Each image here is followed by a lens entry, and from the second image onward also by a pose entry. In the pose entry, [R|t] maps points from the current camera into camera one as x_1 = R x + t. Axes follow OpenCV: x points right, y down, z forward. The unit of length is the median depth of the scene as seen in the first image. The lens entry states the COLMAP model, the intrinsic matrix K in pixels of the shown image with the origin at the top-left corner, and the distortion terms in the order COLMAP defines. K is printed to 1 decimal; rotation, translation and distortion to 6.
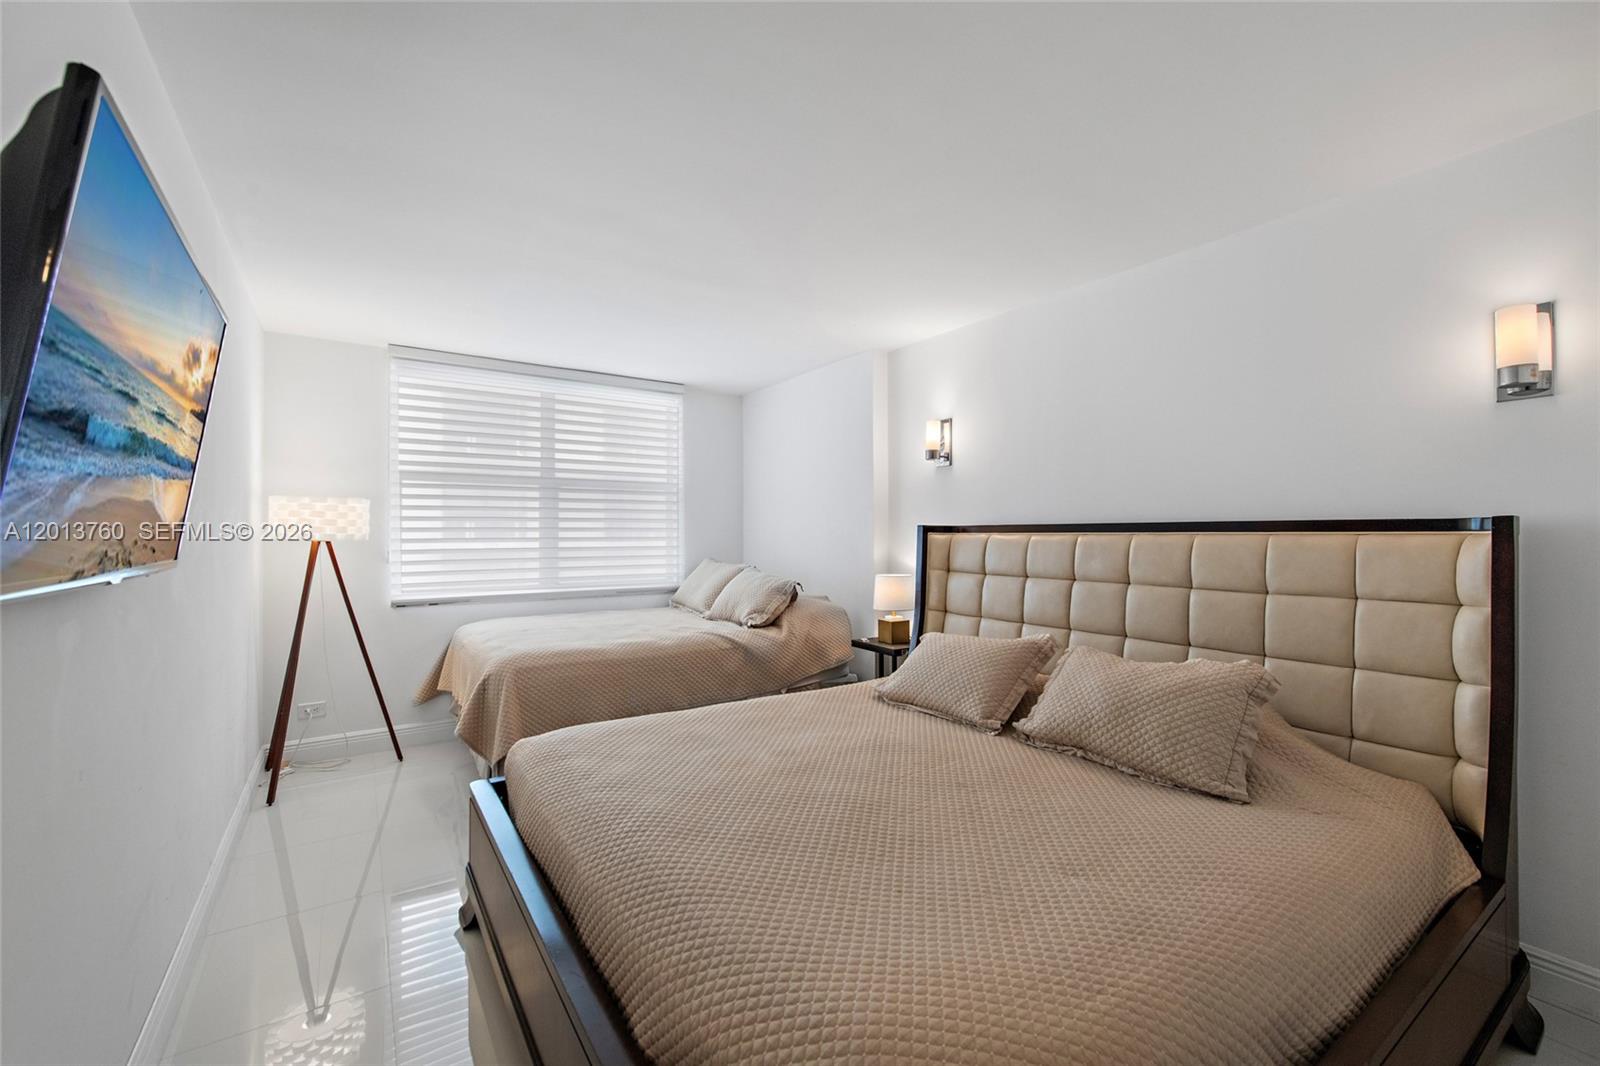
lens RADIAL K [[662.9, 0, 817.5], [0, 662.9, 541.8], [0, 0, 1]] dist [0.020721, 0.000054]
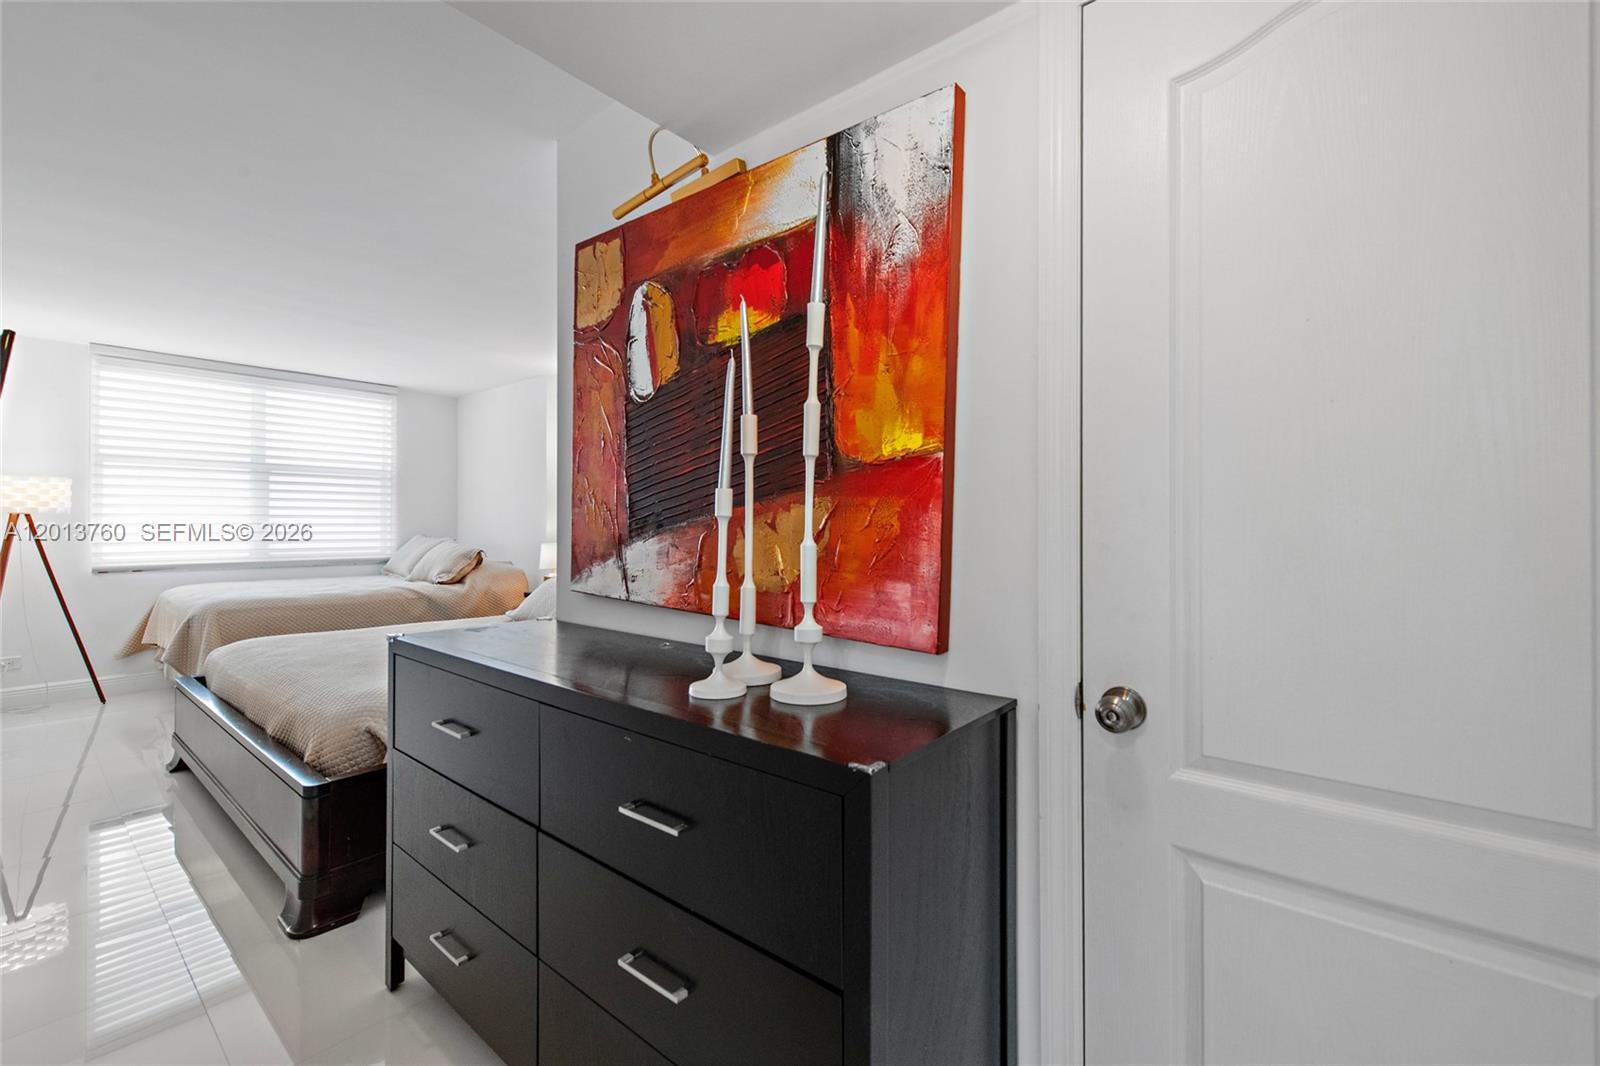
lens RADIAL K [[665.5, 0, 804.9], [0, 665.5, 533.4], [0, 0, 1]] dist [0.009915, -0.001222]
pose [[0.963337, 0.002896, 0.268279, 0.237196], [-0.003956, 0.999986, 0.003413, 0.021932], [-0.268265, -0.004349, 0.963335, -0.449963]]
